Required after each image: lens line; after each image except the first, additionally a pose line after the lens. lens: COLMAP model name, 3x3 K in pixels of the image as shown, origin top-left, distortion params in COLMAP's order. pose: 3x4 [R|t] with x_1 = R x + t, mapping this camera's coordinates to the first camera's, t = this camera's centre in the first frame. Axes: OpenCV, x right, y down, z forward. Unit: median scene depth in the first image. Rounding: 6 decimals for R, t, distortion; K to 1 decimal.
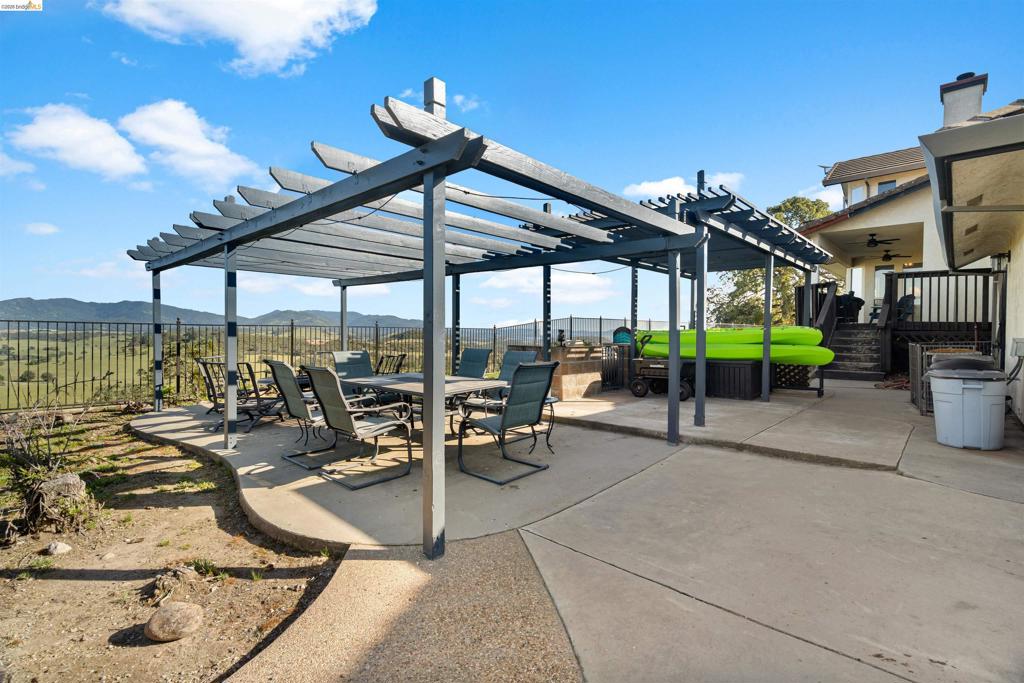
lens RADIAL K [[471.0, 0, 508.4], [0, 471.0, 334.3], [0, 0, 1]] dist [-0.001346, -0.000268]
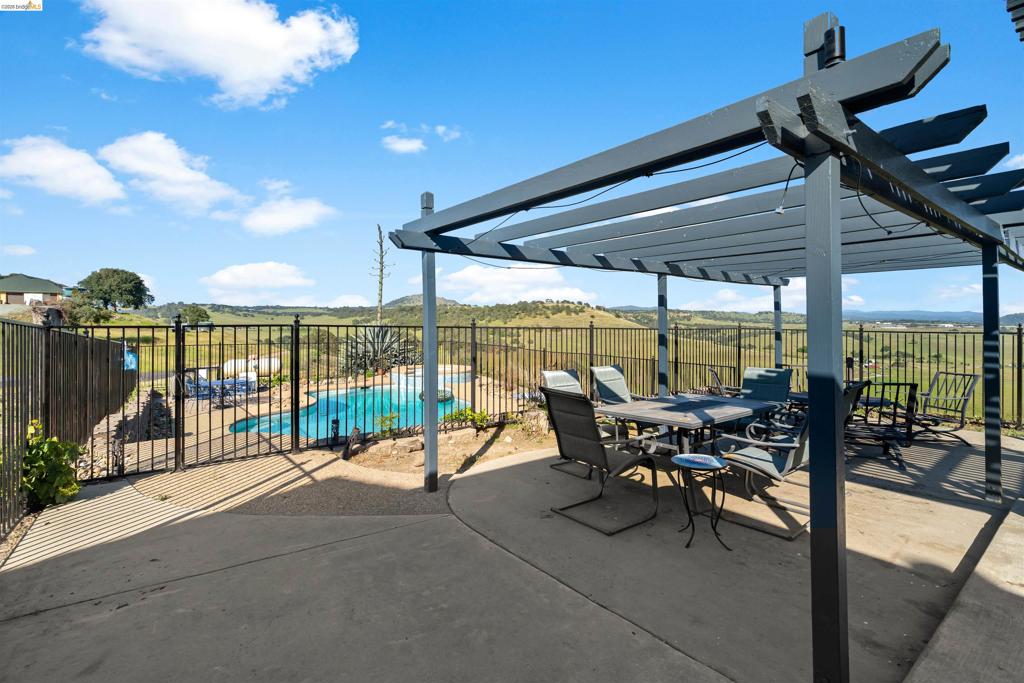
lens RADIAL K [[471.0, 0, 508.4], [0, 471.0, 334.3], [0, 0, 1]] dist [-0.001346, -0.000268]
pose [[-0.167628, 0.014525, -0.985743, 1.061781], [-0.010300, 0.999811, 0.016484, -0.063776], [0.985797, 0.012917, -0.167446, 1.198114]]
